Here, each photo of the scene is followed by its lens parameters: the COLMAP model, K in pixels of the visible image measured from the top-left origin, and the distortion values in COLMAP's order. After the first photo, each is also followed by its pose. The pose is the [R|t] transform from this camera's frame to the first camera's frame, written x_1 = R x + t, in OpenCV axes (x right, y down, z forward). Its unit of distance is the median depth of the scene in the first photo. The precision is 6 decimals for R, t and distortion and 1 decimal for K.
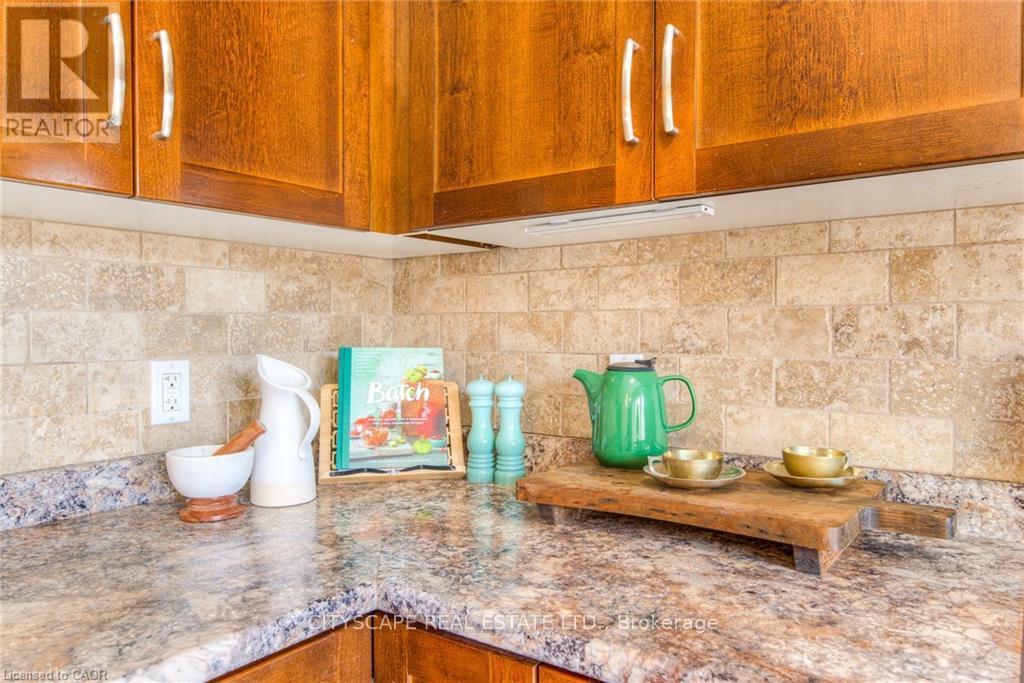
lens RADIAL K [[713.3, 0, 511.8], [0, 713.3, 341.6], [0, 0, 1]] dist [0.007737, -0.002473]
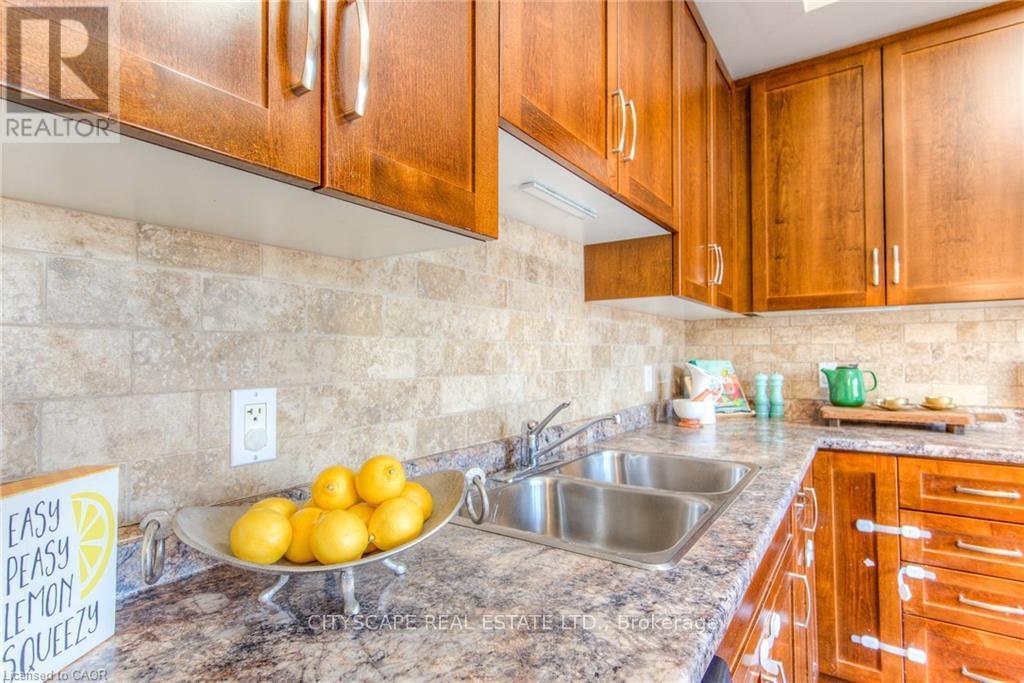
lens RADIAL K [[516.0, 0, 512.6], [0, 516.0, 343.9], [0, 0, 1]] dist [0.011416, -0.001698]
pose [[0.999574, -0.002321, 0.029104, -1.081486], [0.003314, 0.999412, -0.034141, 0.011911], [-0.029007, 0.034223, 0.998993, -0.802511]]
